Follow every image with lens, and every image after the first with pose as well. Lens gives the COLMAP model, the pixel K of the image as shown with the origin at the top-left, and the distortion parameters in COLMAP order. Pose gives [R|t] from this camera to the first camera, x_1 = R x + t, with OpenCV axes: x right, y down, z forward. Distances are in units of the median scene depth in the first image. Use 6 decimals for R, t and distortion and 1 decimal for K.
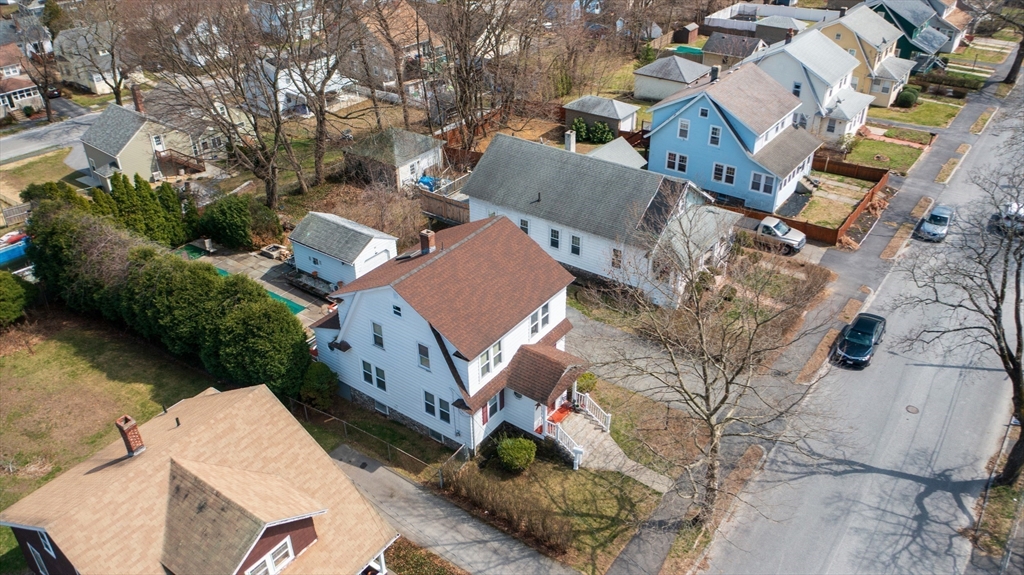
lens RADIAL K [[808.5, 0, 512.0], [0, 808.5, 287.5], [0, 0, 1]] dist [-0.013810, -0.001934]
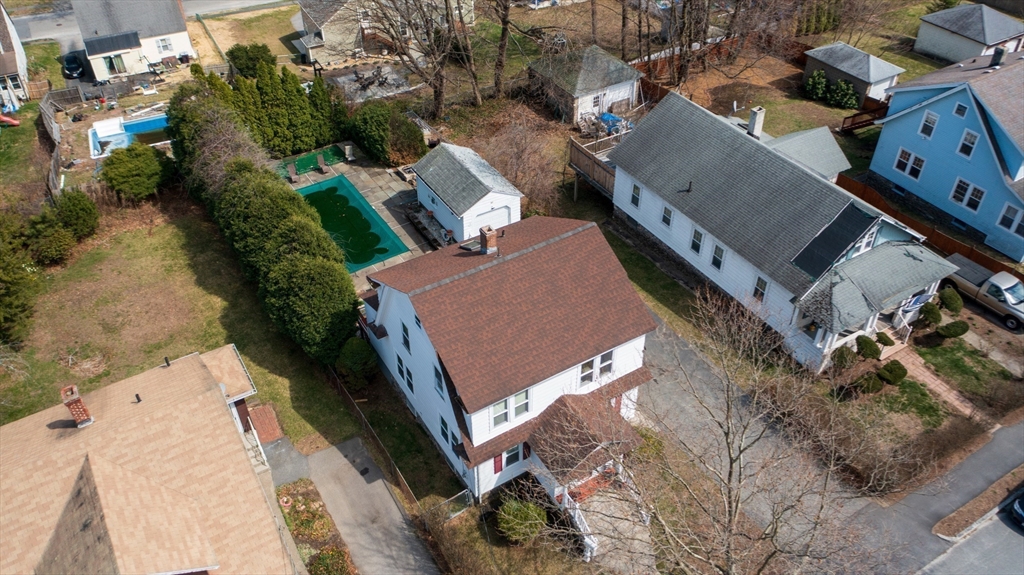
lens RADIAL K [[808.5, 0, 512.0], [0, 808.5, 287.5], [0, 0, 1]] dist [-0.013810, -0.001934]
pose [[0.923899, 0.252086, -0.287861, 0.132006], [-0.205500, 0.961500, 0.182449, -0.131220], [0.322771, -0.109409, 0.940132, 0.182197]]
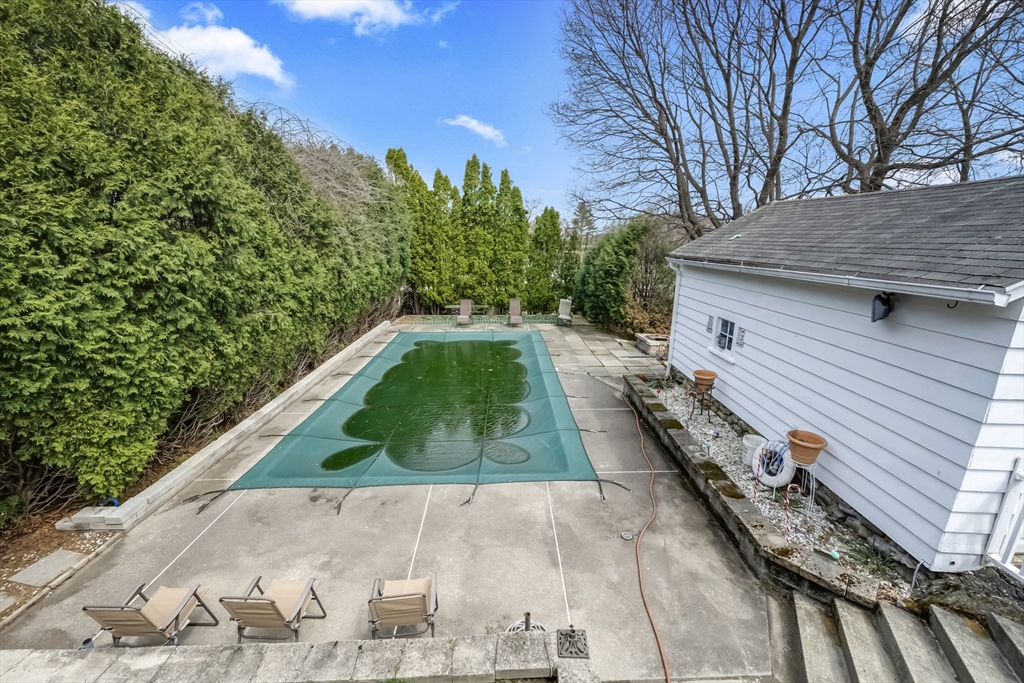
lens RADIAL K [[401.9, 0, 512.0], [0, 401.9, 341.5], [0, 0, 1]] dist [0.000418, -0.000149]
pose [[0.596271, 0.214724, -0.773534, -0.196591], [-0.425850, 0.901422, -0.078038, 0.008723], [0.680524, 0.375941, 0.628932, 0.937812]]
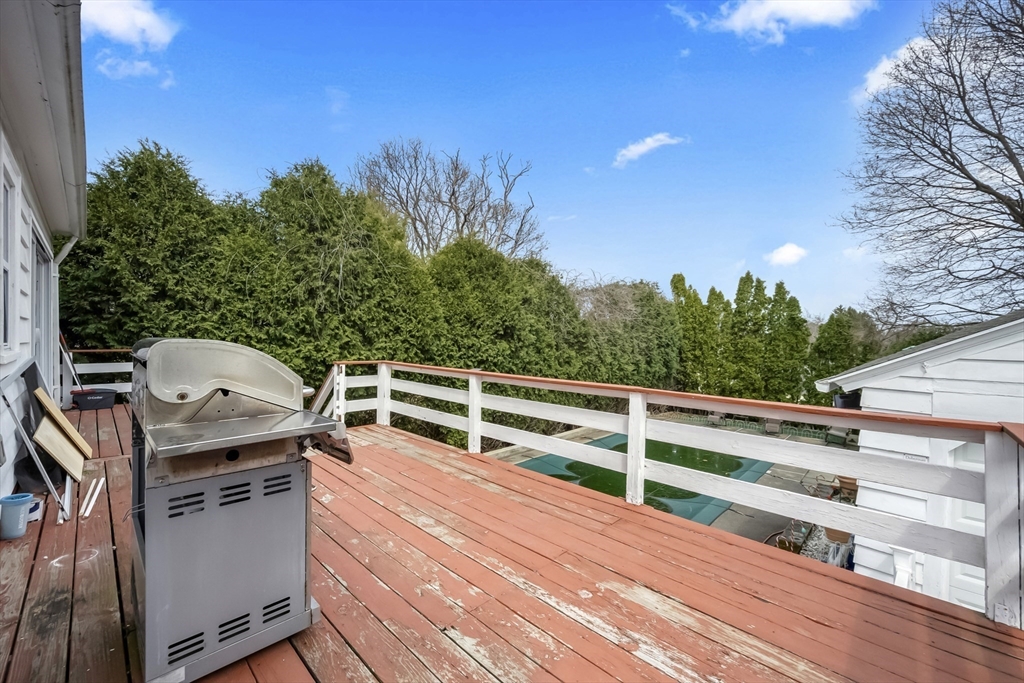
lens RADIAL K [[401.9, 0, 512.0], [0, 401.9, 341.5], [0, 0, 1]] dist [0.000418, -0.000149]
pose [[-0.139486, 0.012385, -0.990147, -0.100332], [-0.526522, 0.845926, 0.084754, -0.012185], [0.838641, 0.533156, -0.111474, 0.968078]]
